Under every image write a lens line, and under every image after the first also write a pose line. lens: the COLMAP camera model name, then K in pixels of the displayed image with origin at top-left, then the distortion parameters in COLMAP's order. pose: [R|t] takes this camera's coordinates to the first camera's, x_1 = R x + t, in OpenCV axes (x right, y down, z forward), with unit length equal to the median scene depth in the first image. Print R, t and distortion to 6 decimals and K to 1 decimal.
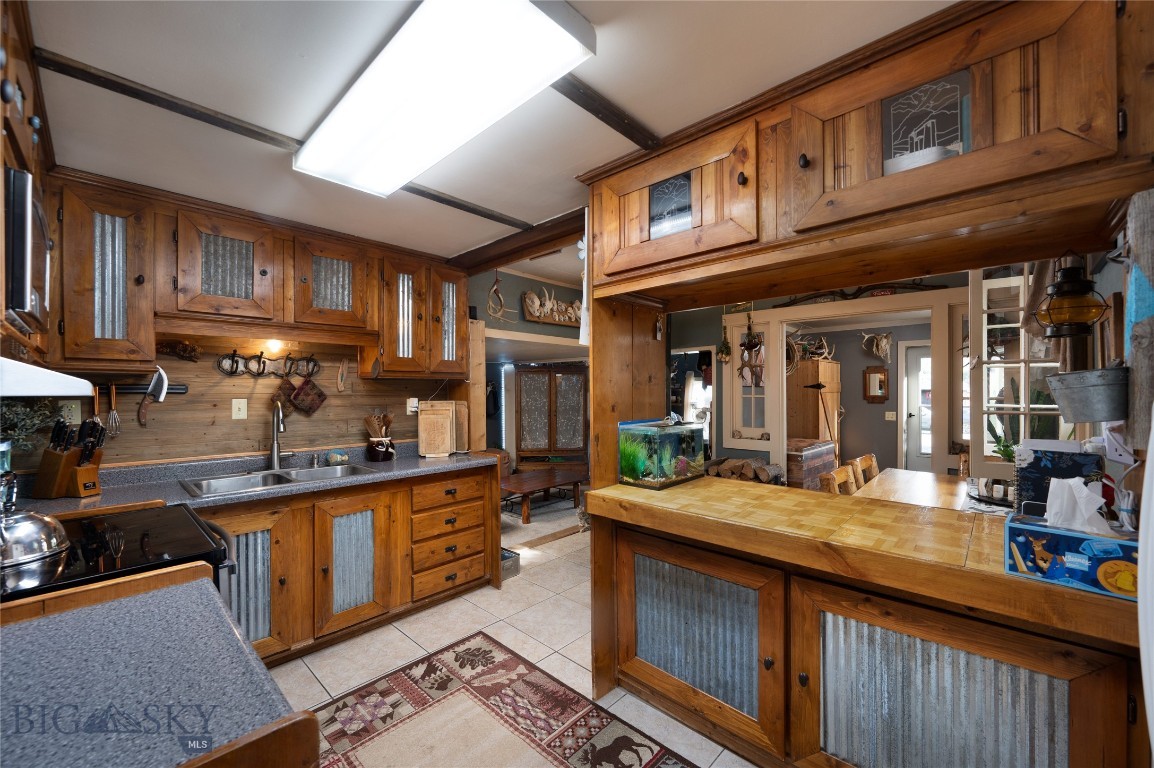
lens RADIAL K [[453.4, 0, 579.5], [0, 453.4, 386.7], [0, 0, 1]] dist [-0.000352, 0.000003]
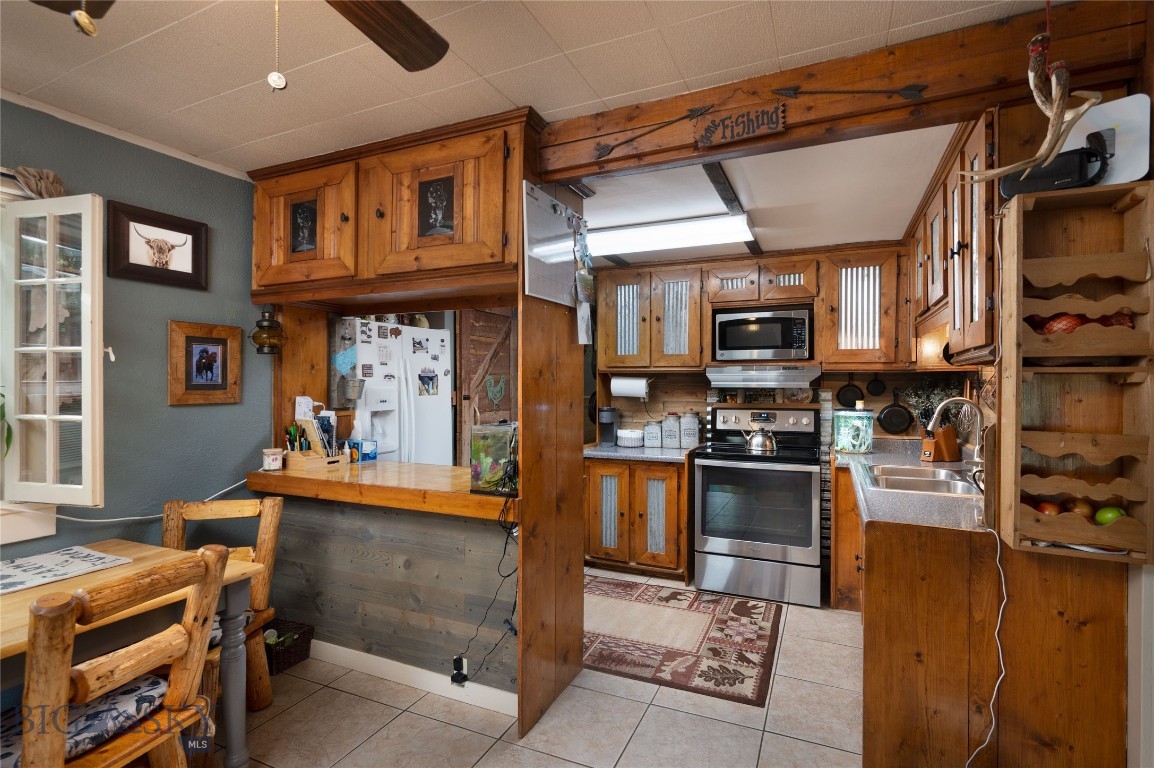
lens RADIAL K [[550.1, 0, 576.6], [0, 550.1, 387.4], [0, 0, 1]] dist [-0.001296, 0.000150]
pose [[-0.949163, 0.002481, -0.314776, 0.348718], [0.003562, 0.999990, -0.002858, 0.014154], [0.314766, -0.003834, -0.949162, 1.720356]]
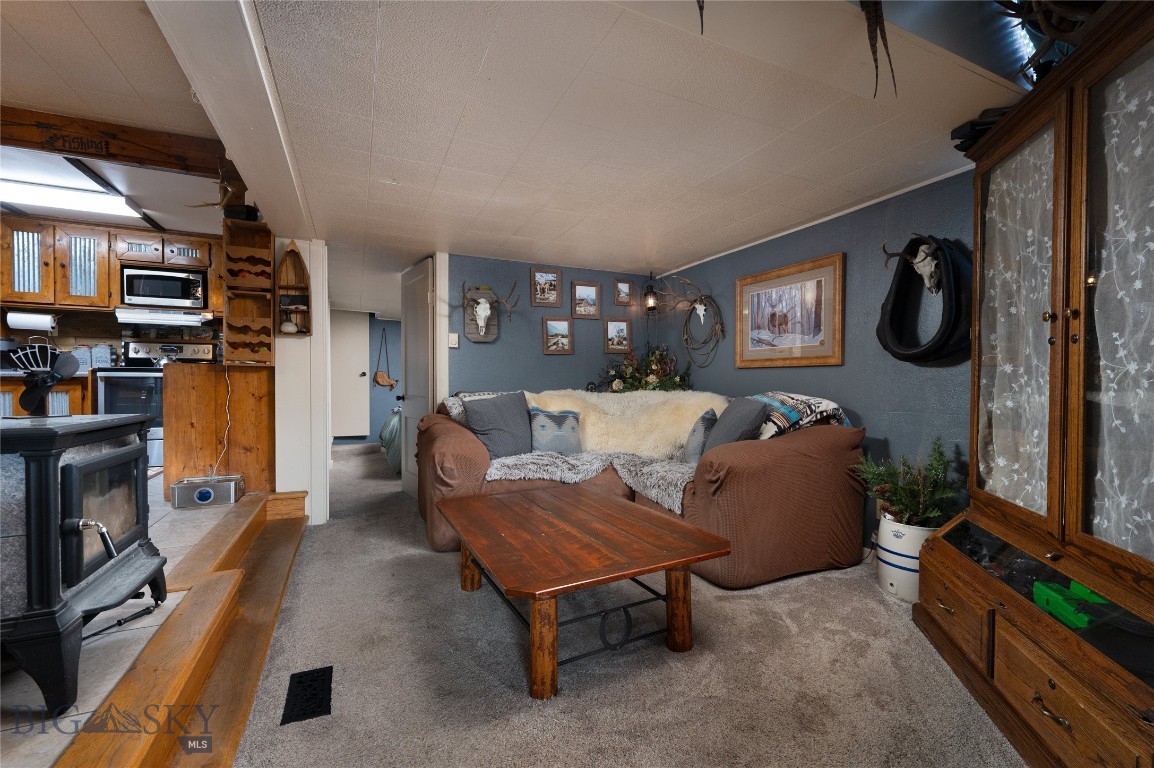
lens RADIAL K [[475.9, 0, 577.0], [0, 475.9, 384.0], [0, 0, 1]] dist [-0.001362, -0.000449]
pose [[-0.367109, 0.010989, -0.930113, 0.521622], [0.005341, 0.999939, 0.009706, 0.223648], [0.930162, -0.001404, -0.367145, 2.584419]]
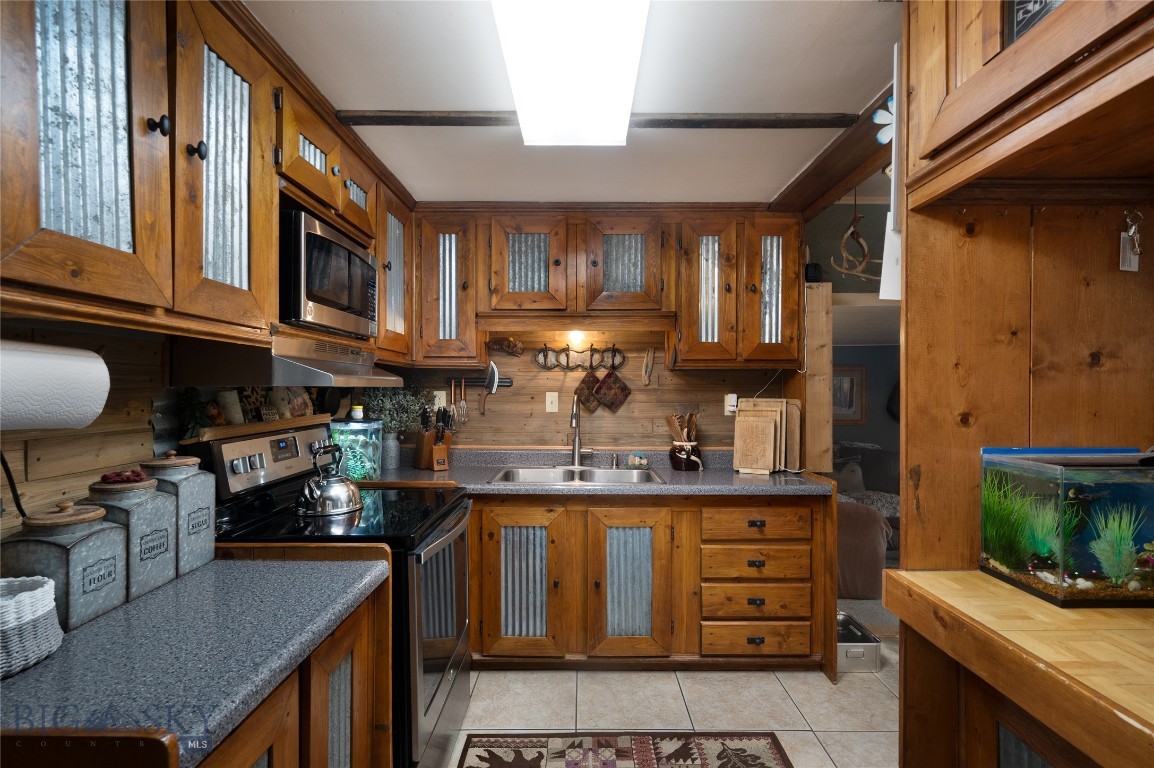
lens RADIAL K [[550.1, 0, 576.6], [0, 550.1, 387.4], [0, 0, 1]] dist [-0.001296, 0.000150]
pose [[0.677866, 0.005979, -0.735162, 0.186276], [0.001988, 0.999948, 0.009967, 0.004479], [0.735183, -0.008218, 0.677819, 0.211748]]
